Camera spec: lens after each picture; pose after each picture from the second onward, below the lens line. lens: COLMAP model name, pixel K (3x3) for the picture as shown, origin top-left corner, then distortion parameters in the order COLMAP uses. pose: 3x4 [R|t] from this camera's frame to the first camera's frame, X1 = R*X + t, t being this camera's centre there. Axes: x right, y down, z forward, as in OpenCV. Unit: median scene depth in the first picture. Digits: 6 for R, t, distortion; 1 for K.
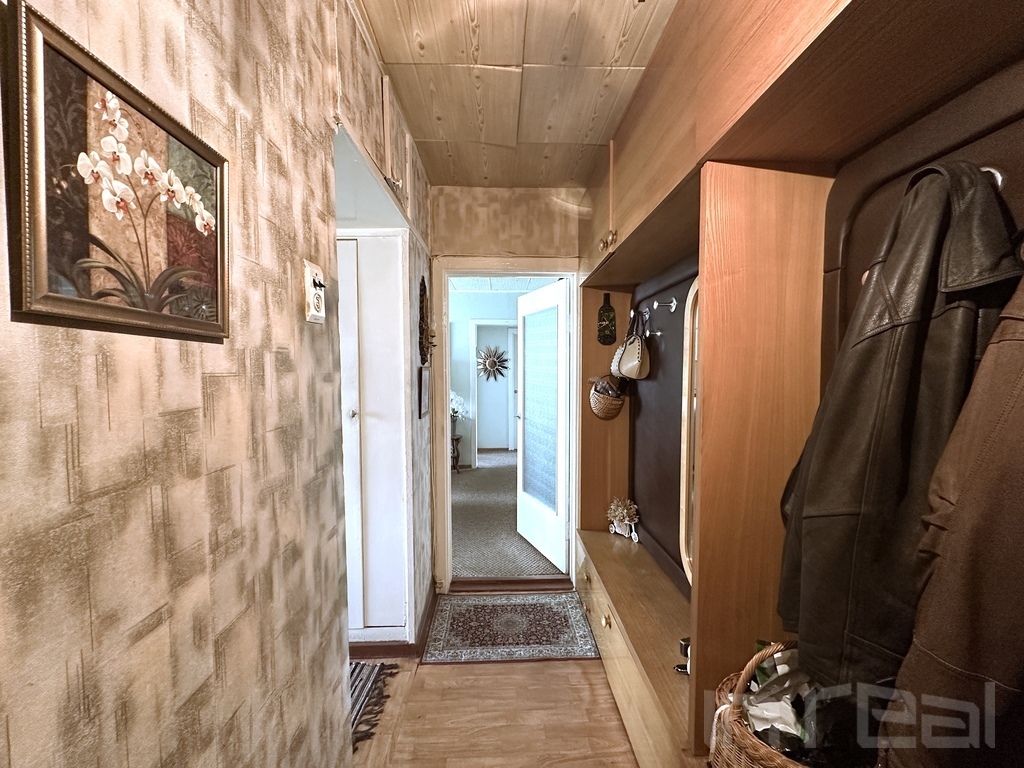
lens RADIAL K [[407.4, 0, 512.0], [0, 407.4, 384.0], [0, 0, 1]] dist [0.001493, 0.000257]
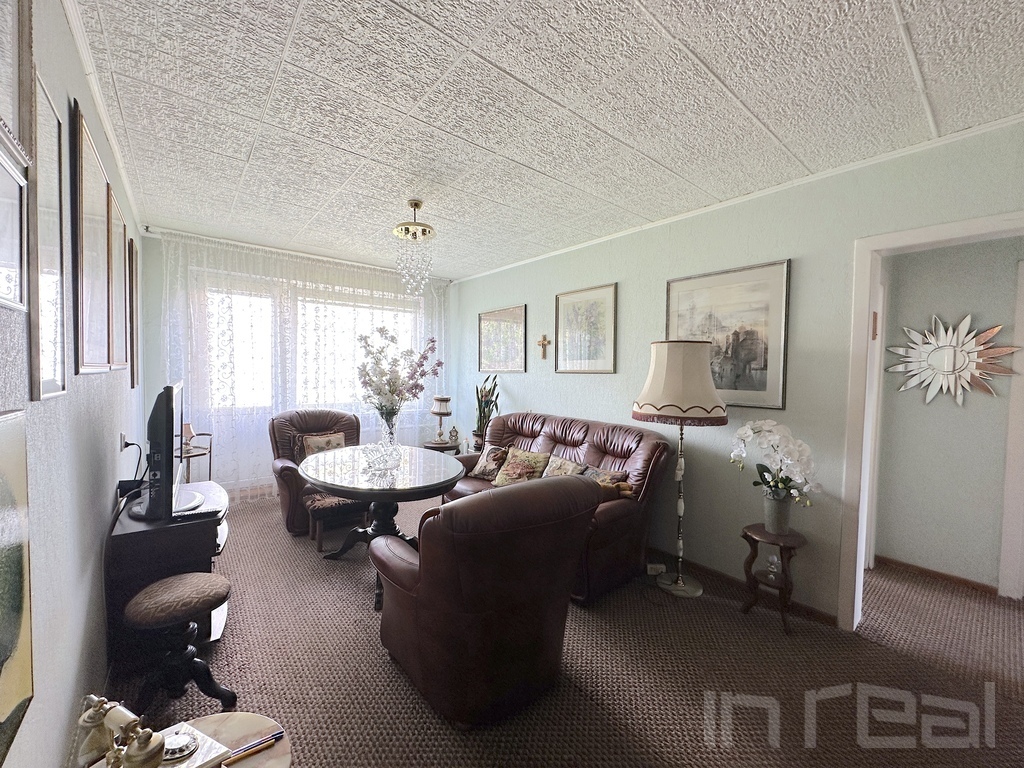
lens RADIAL K [[407.4, 0, 512.0], [0, 407.4, 384.0], [0, 0, 1]] dist [0.001493, 0.000257]
pose [[0.606299, 0.038661, -0.794297, 0.012376], [-0.042914, 0.998953, 0.015866, -0.016476], [0.794078, 0.024467, 0.607323, 0.454048]]
